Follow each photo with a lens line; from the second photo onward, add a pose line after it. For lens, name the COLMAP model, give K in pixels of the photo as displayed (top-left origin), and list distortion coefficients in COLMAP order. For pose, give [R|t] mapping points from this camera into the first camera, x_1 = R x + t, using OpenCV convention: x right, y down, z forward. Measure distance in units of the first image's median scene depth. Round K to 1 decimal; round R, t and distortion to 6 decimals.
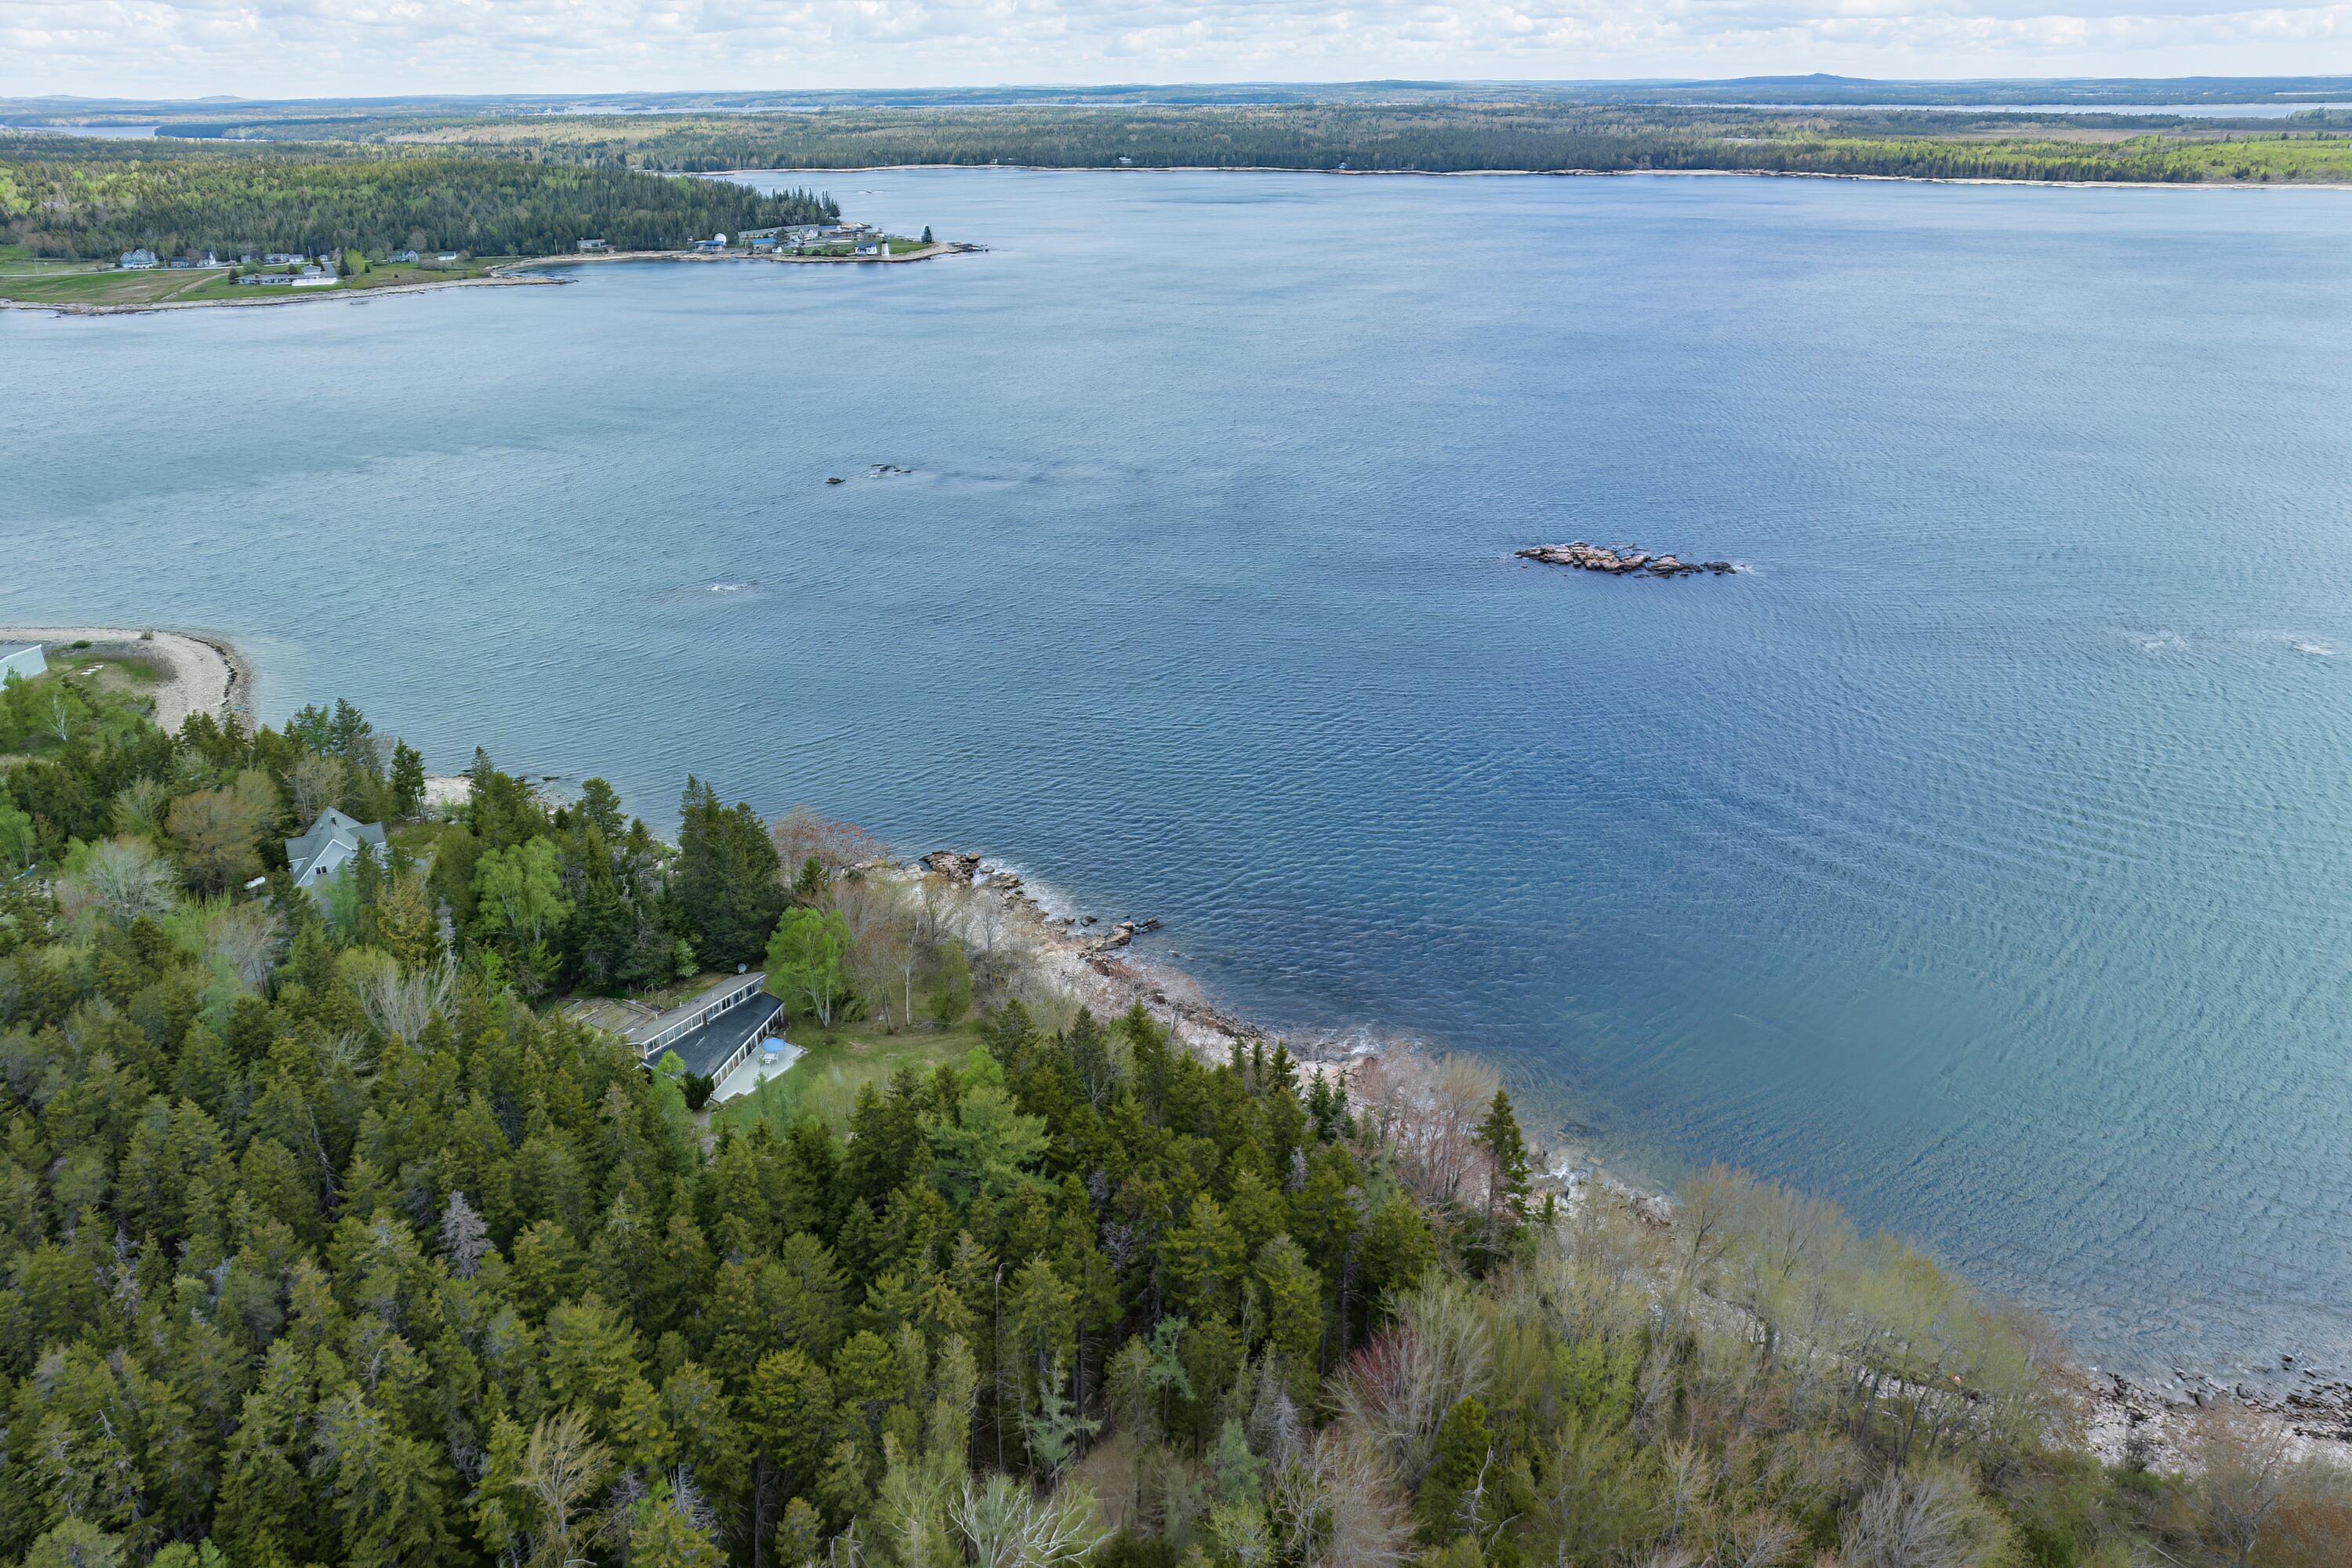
lens RADIAL K [[1634.1, 0, 1170.7], [0, 1634.1, 697.5], [0, 0, 1]] dist [-0.040249, 0.038701]
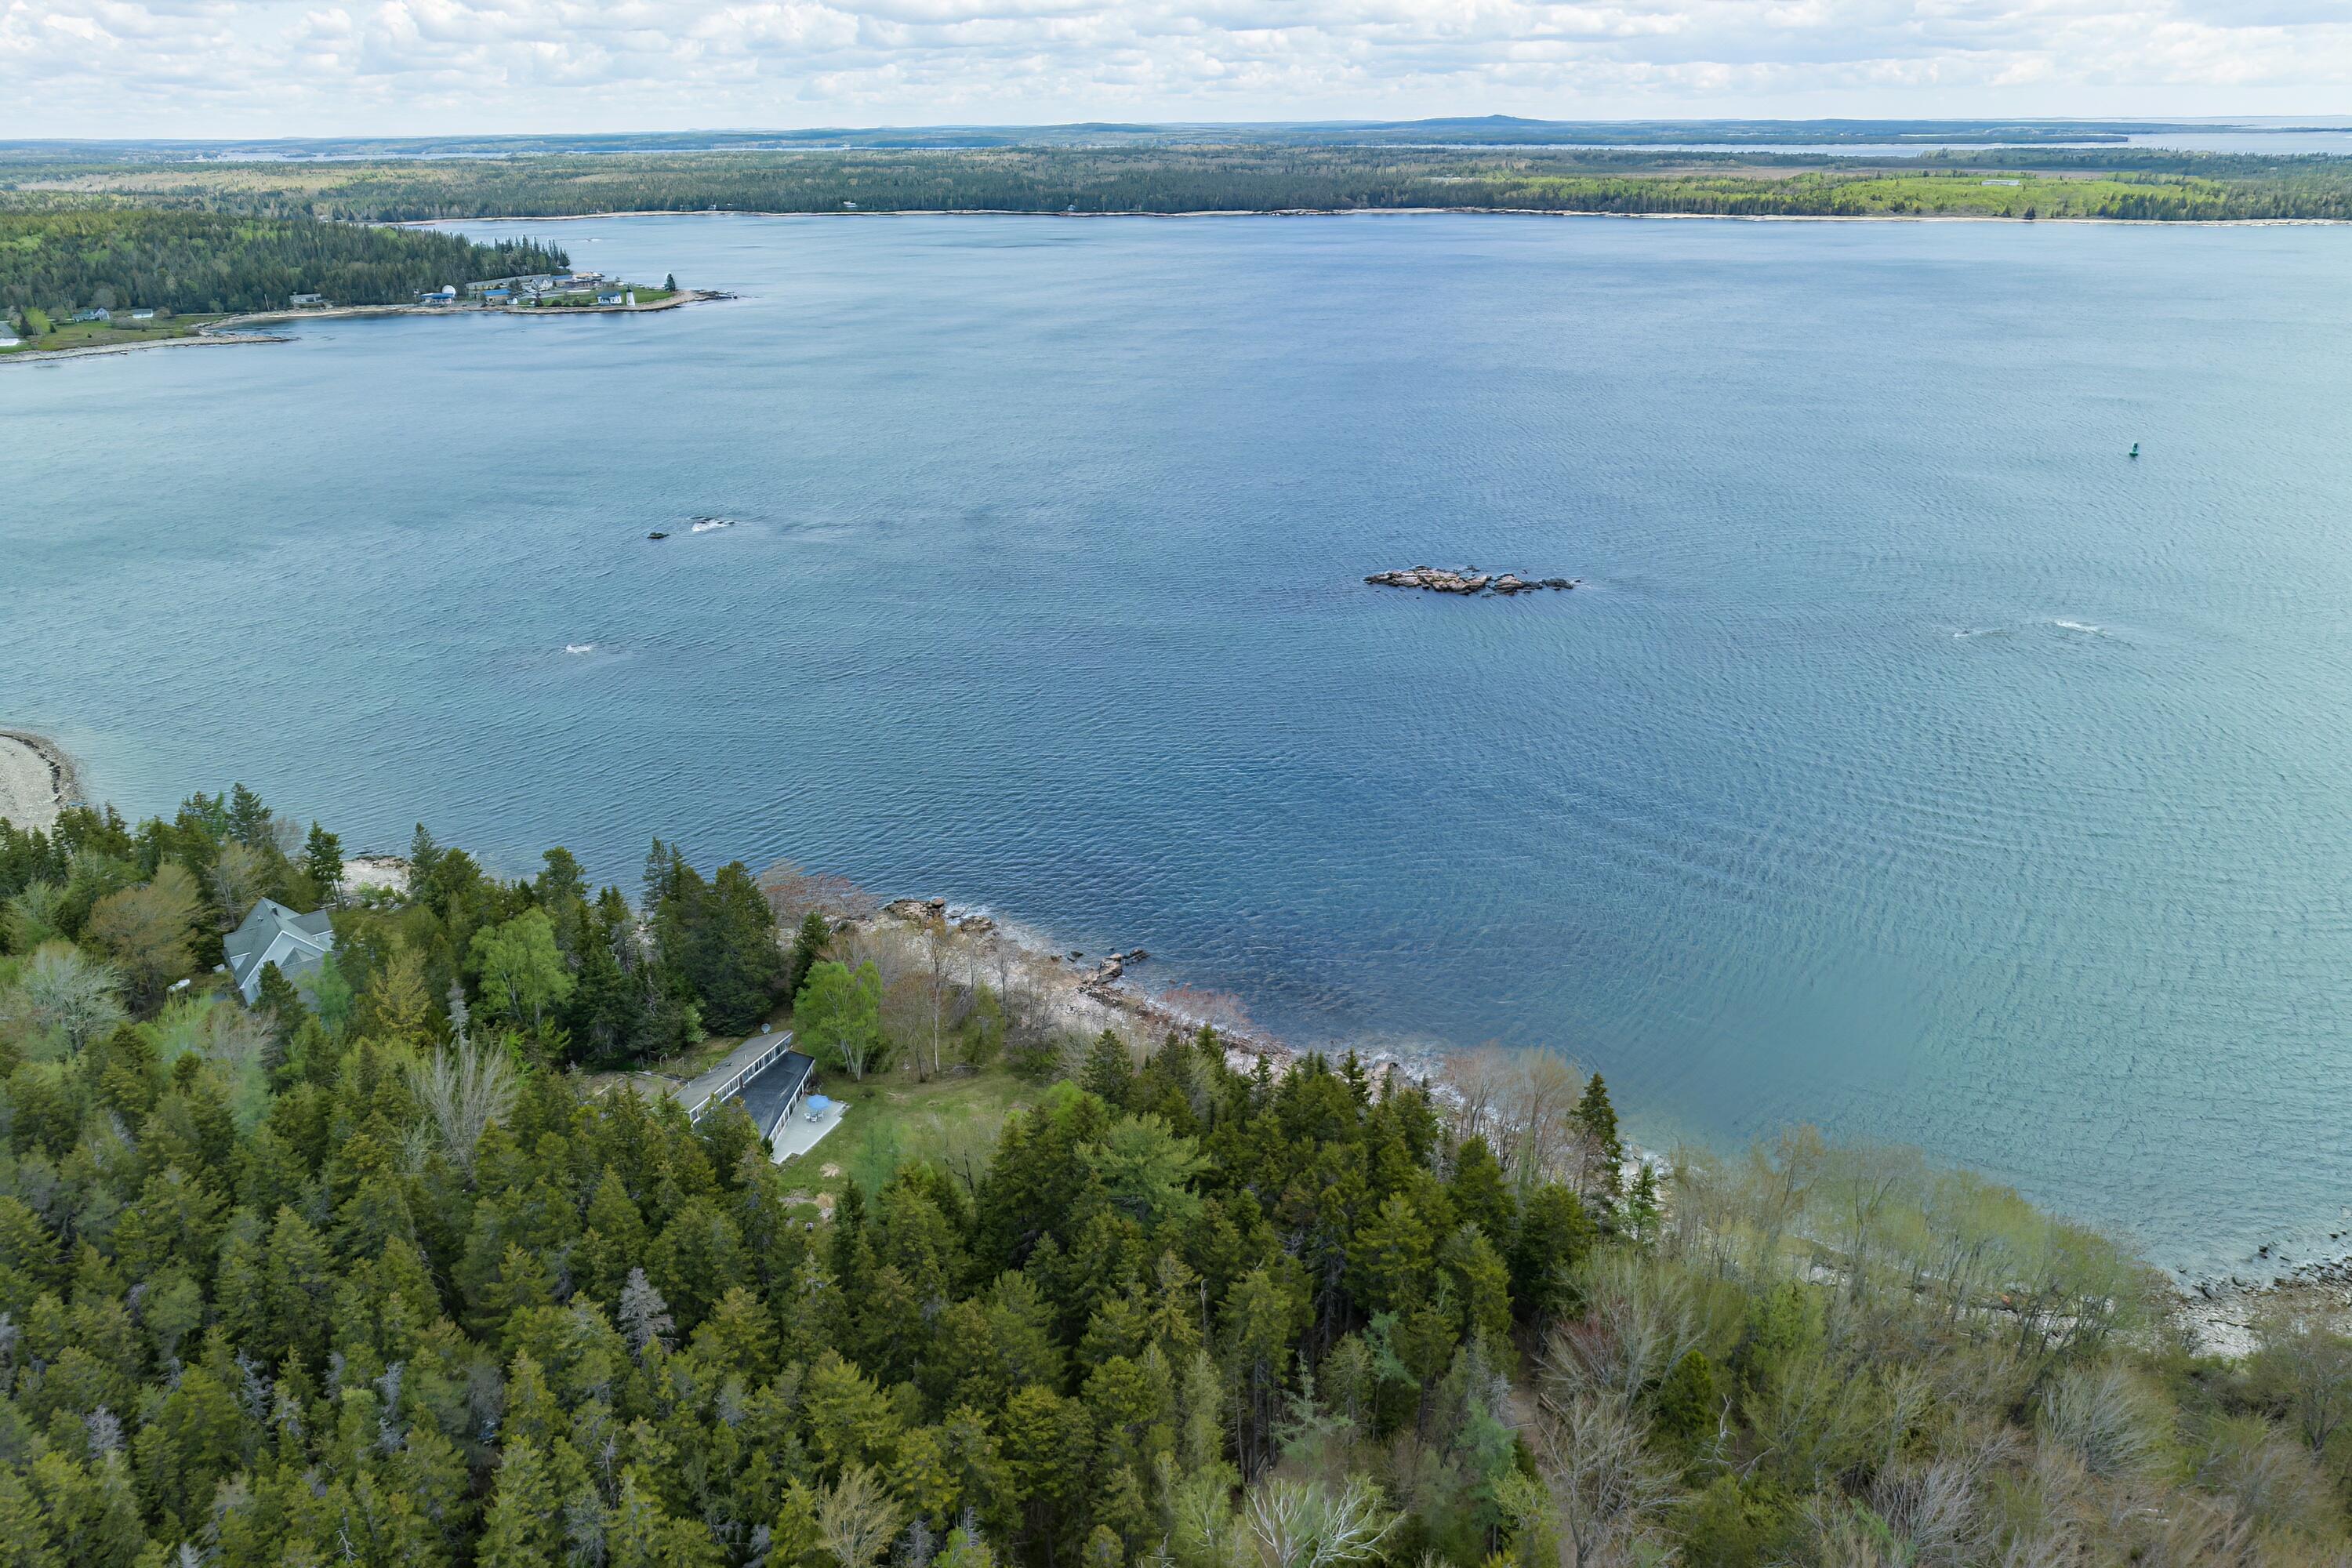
lens RADIAL K [[1629.9, 0, 1174.5], [0, 1629.9, 733.4], [0, 0, 1]] dist [-0.038277, 0.035934]
pose [[0.986833, -0.057265, 0.151265, -0.147580], [0.057718, 0.998332, 0.001403, 0.002121], [-0.151093, 0.007347, 0.988492, -0.002434]]
